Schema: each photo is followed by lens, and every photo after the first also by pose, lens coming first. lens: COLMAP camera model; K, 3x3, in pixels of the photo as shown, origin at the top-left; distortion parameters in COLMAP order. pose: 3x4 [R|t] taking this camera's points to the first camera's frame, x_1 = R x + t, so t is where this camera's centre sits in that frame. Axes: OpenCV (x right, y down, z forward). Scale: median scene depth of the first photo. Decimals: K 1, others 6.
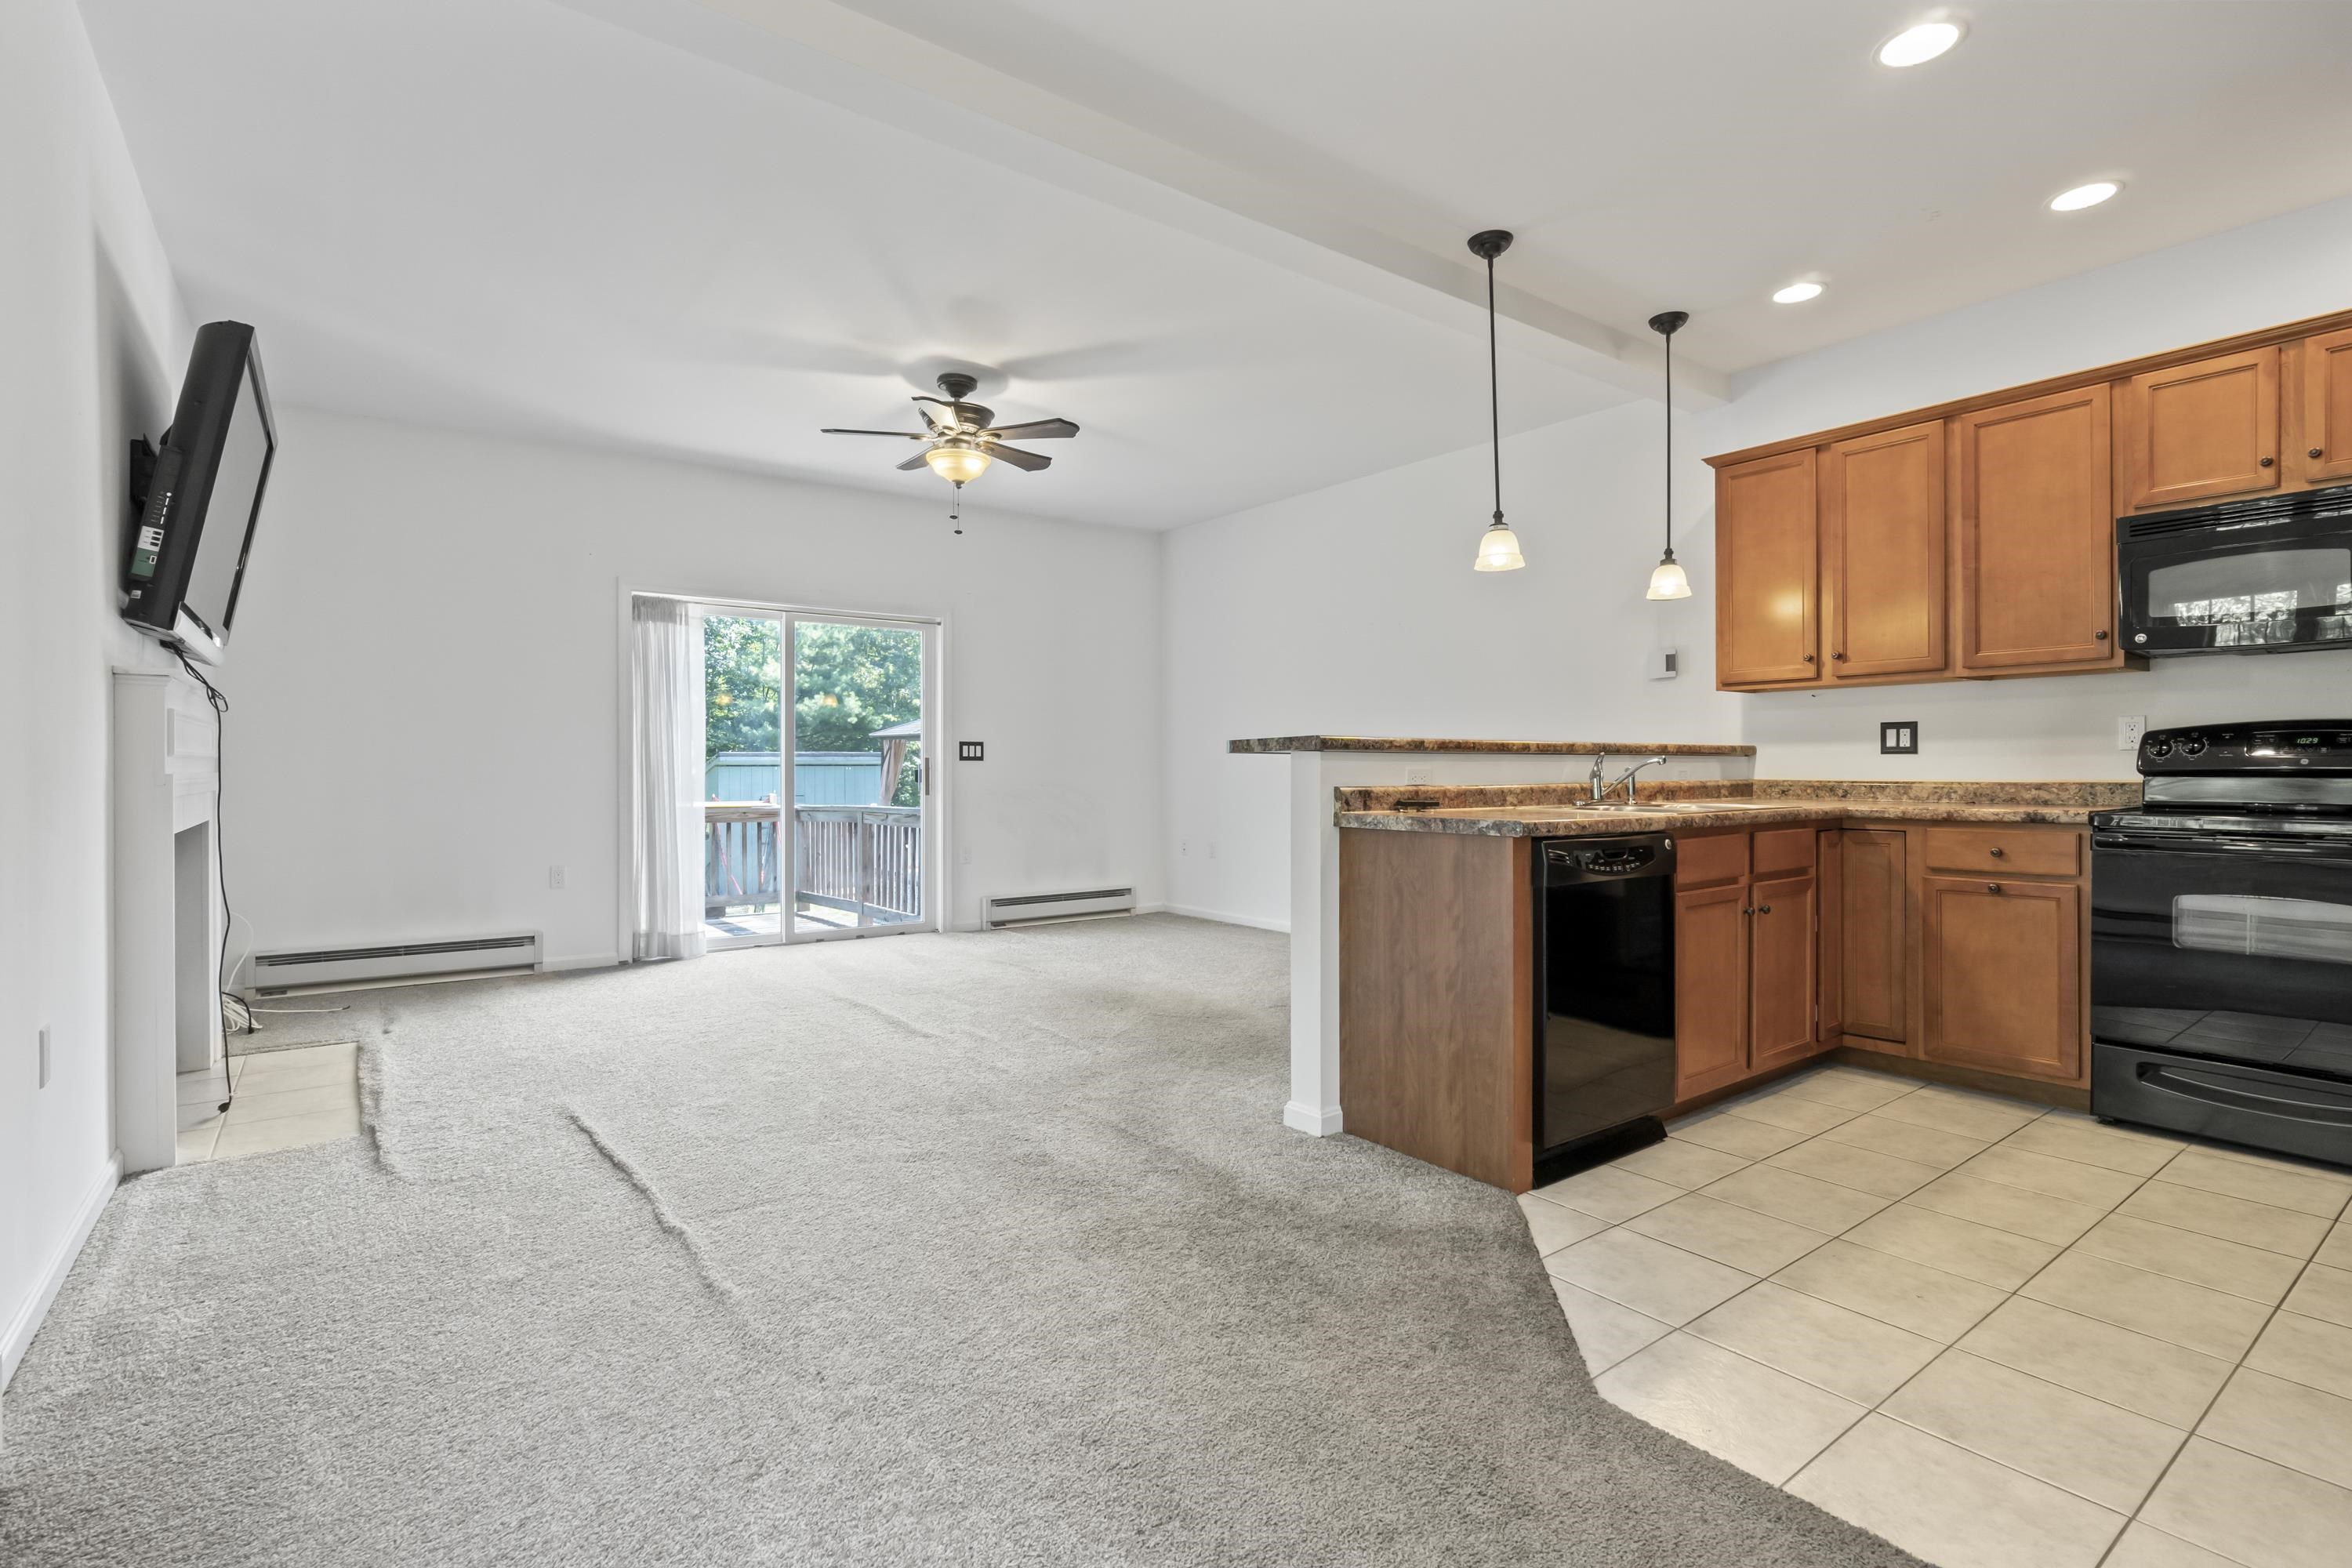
lens RADIAL K [[1120.0, 0, 1175.5], [0, 1120.0, 774.4], [0, 0, 1]] dist [-0.005760, 0.000713]
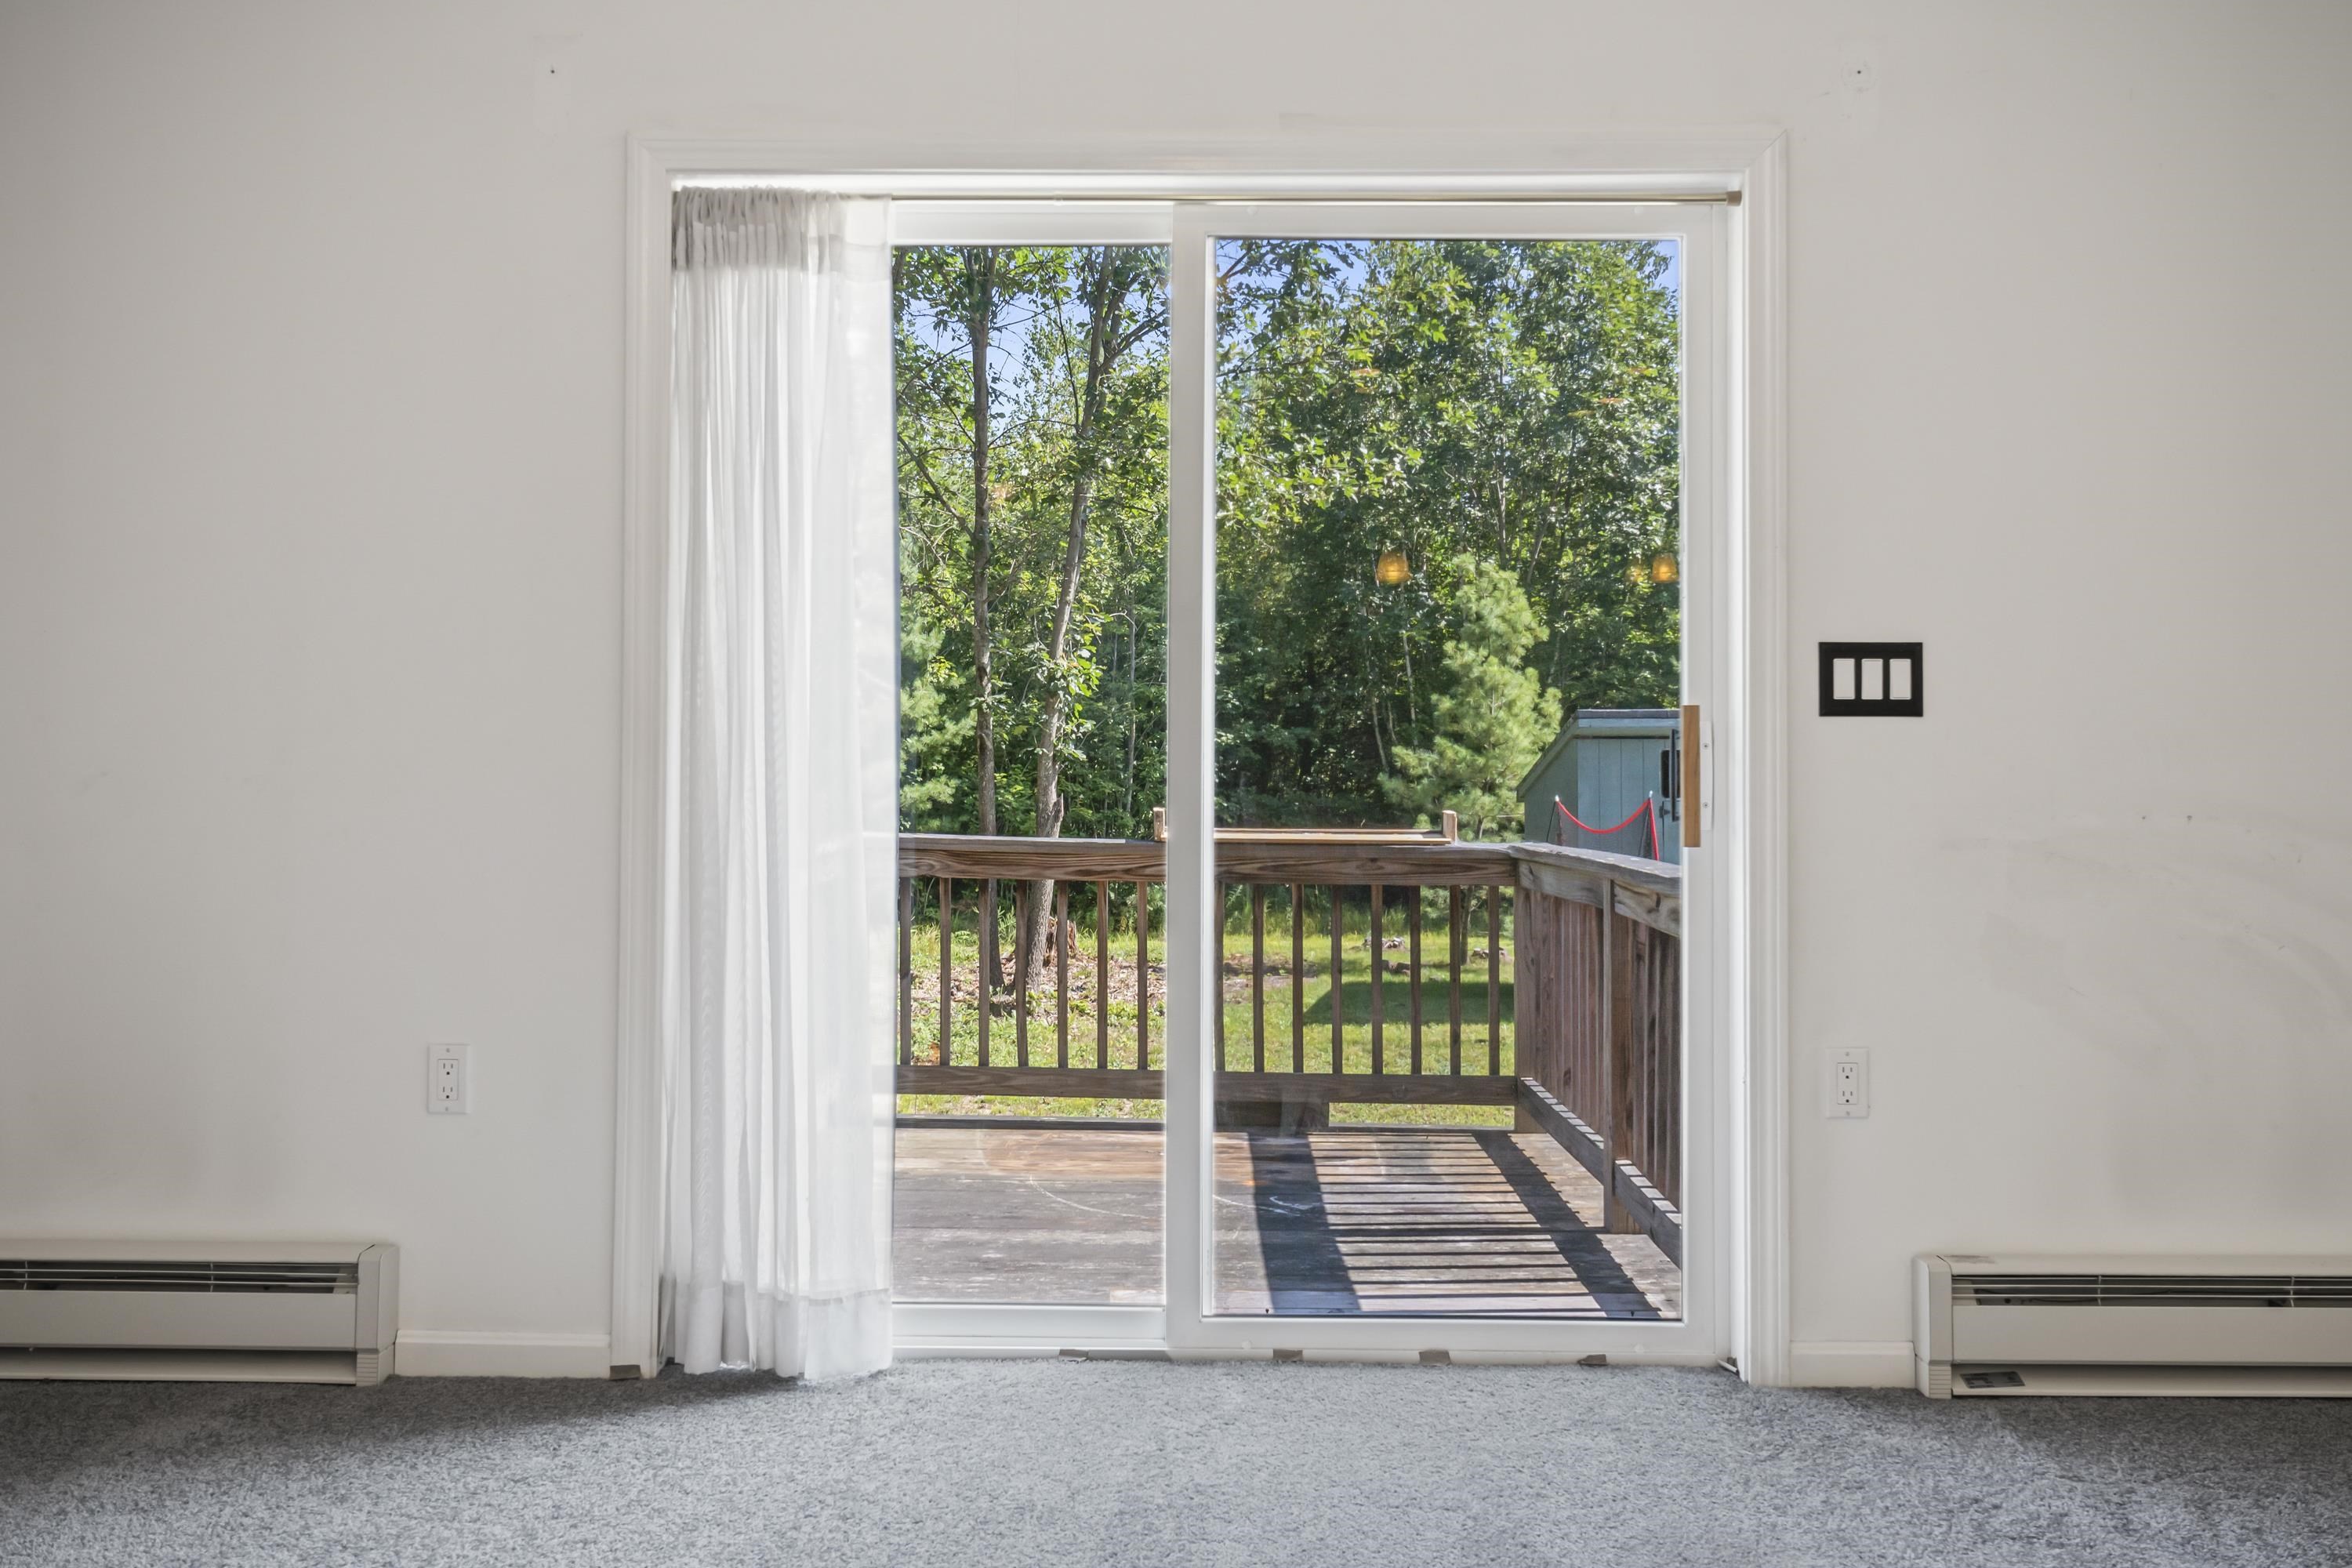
lens RADIAL K [[2004.2, 0, 1168.2], [0, 2004.2, 693.9], [0, 0, 1]] dist [0.003035, 0.000408]
pose [[0.790638, -0.011215, -0.612182, -0.052525], [-0.006624, 0.999617, -0.026866, -0.007168], [0.612249, 0.025297, 0.790261, 1.008445]]
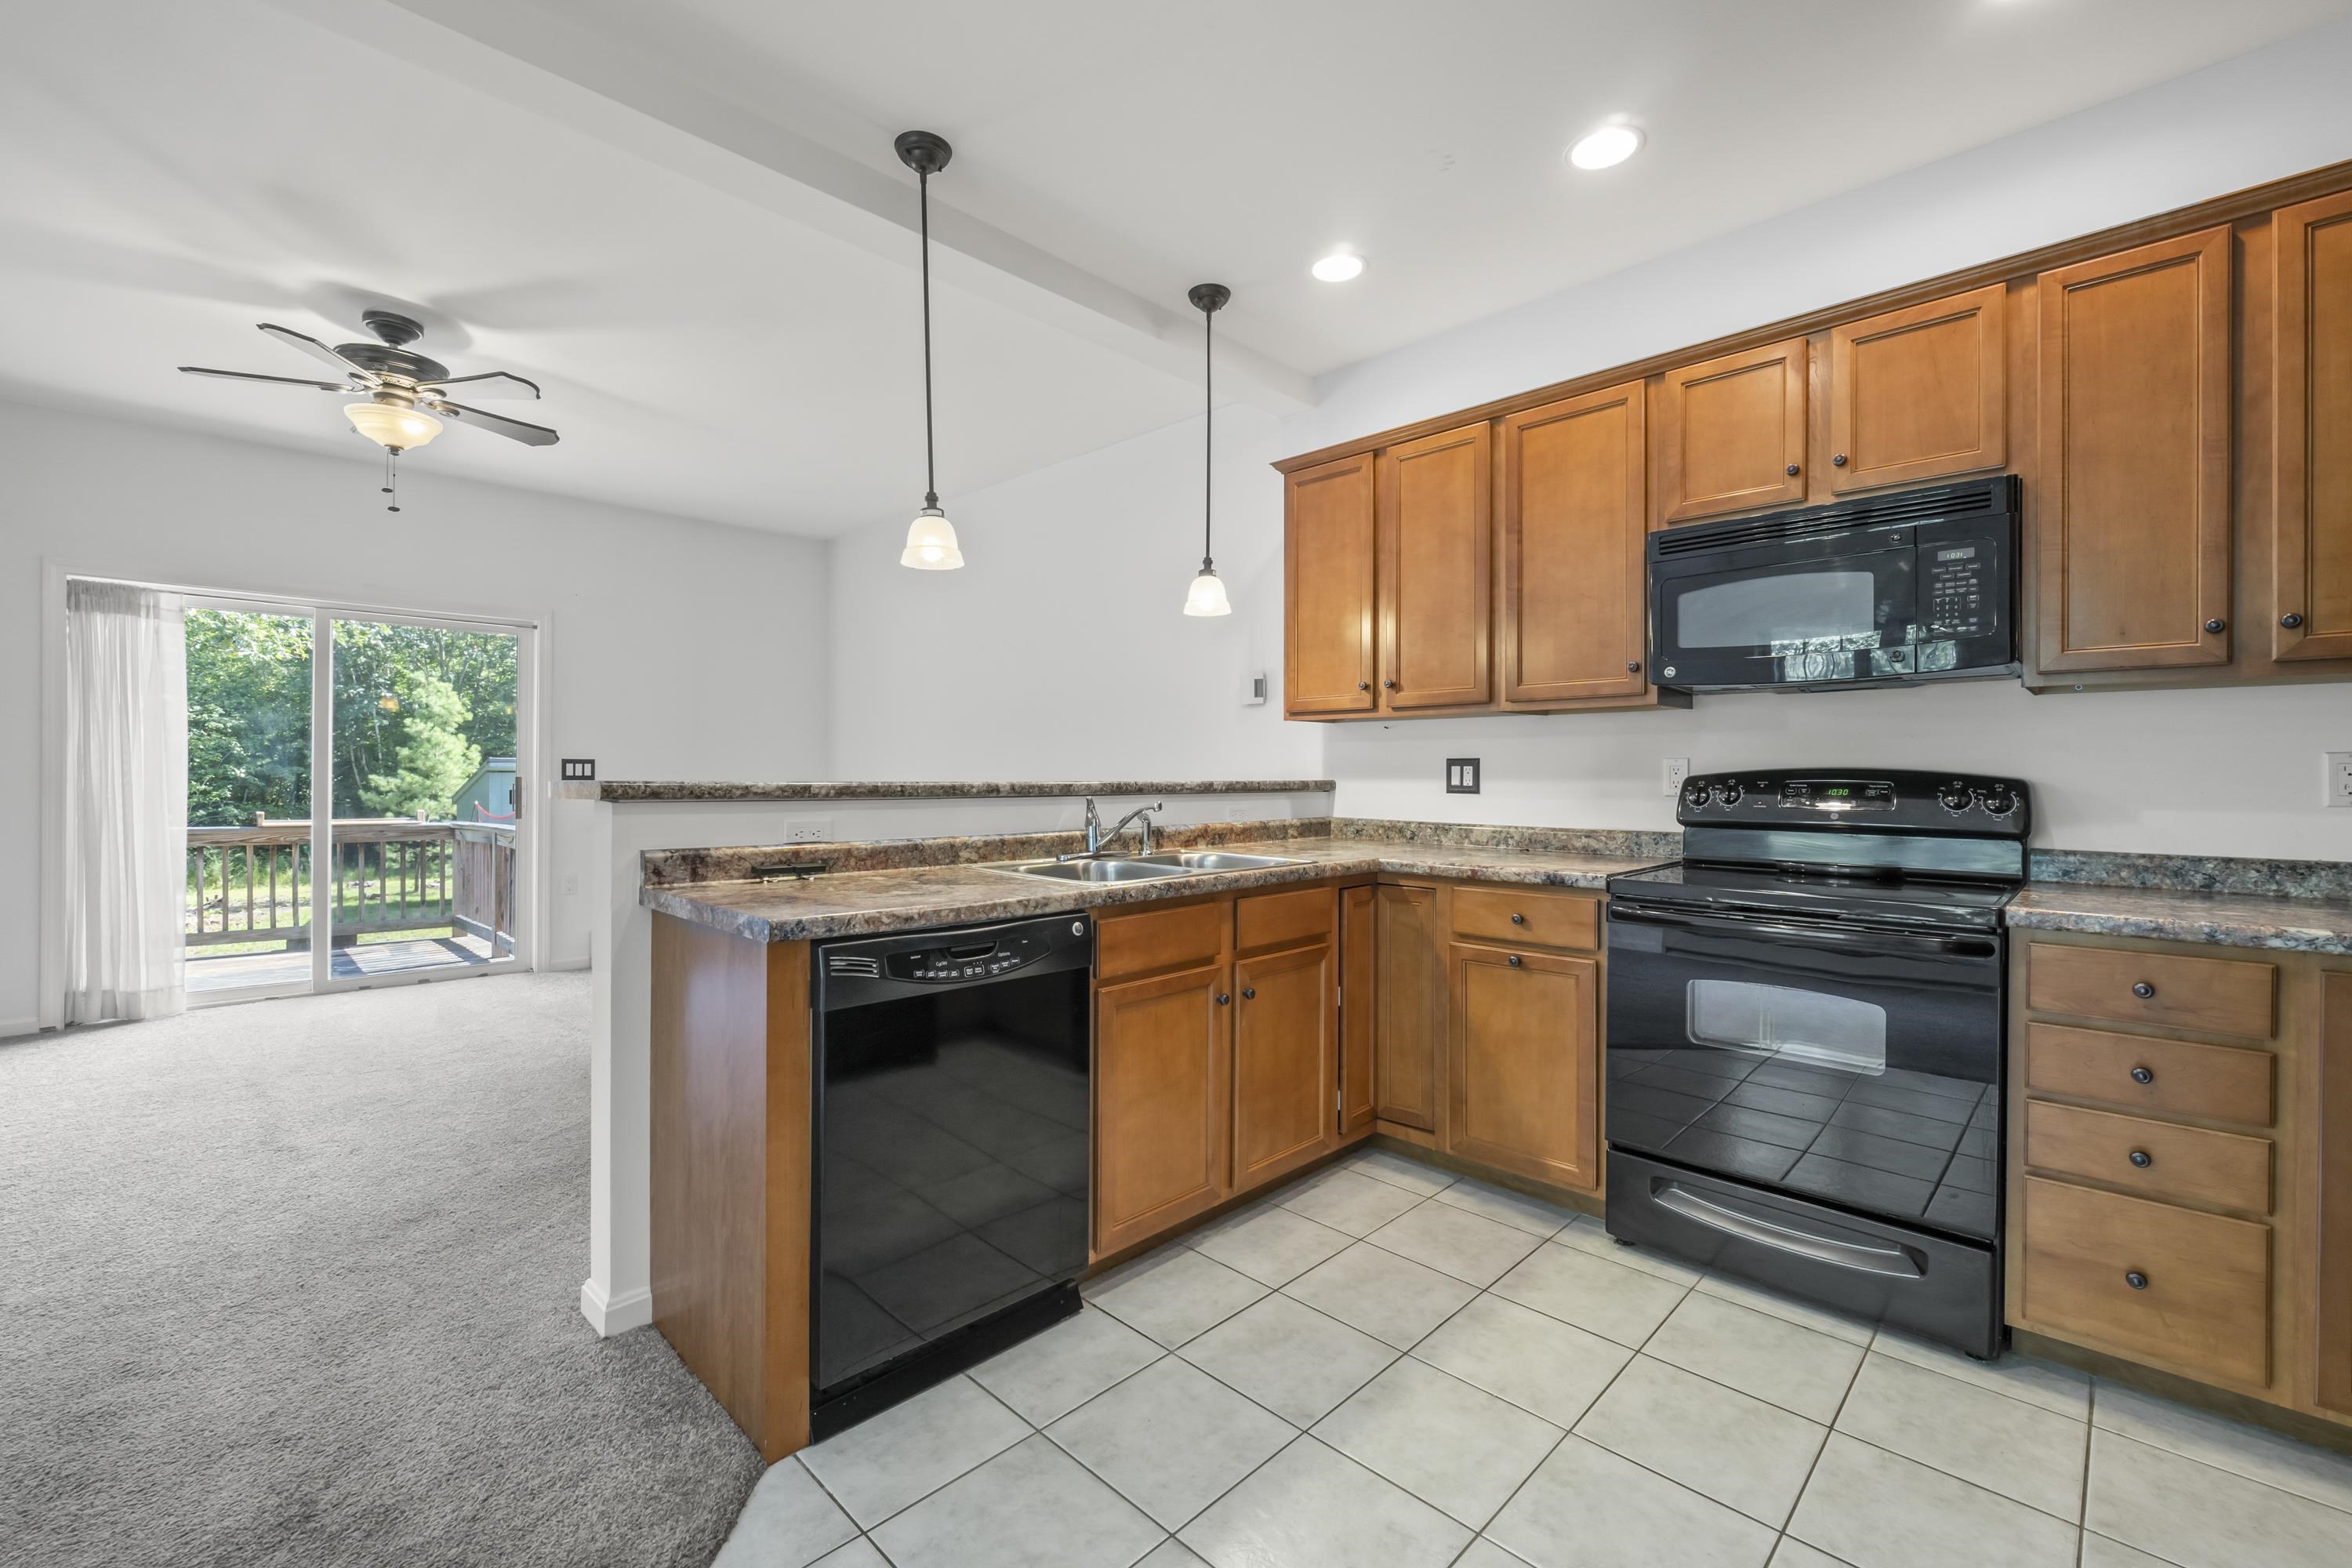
lens RADIAL K [[987.7, 0, 1177.2], [0, 987.7, 775.5], [0, 0, 1]] dist [-0.005122, -0.000998]
pose [[0.988875, 0.007429, 0.148565, 0.332907], [-0.007175, 0.999972, -0.002245, -0.033025], [-0.148578, 0.001154, 0.988900, 0.266523]]
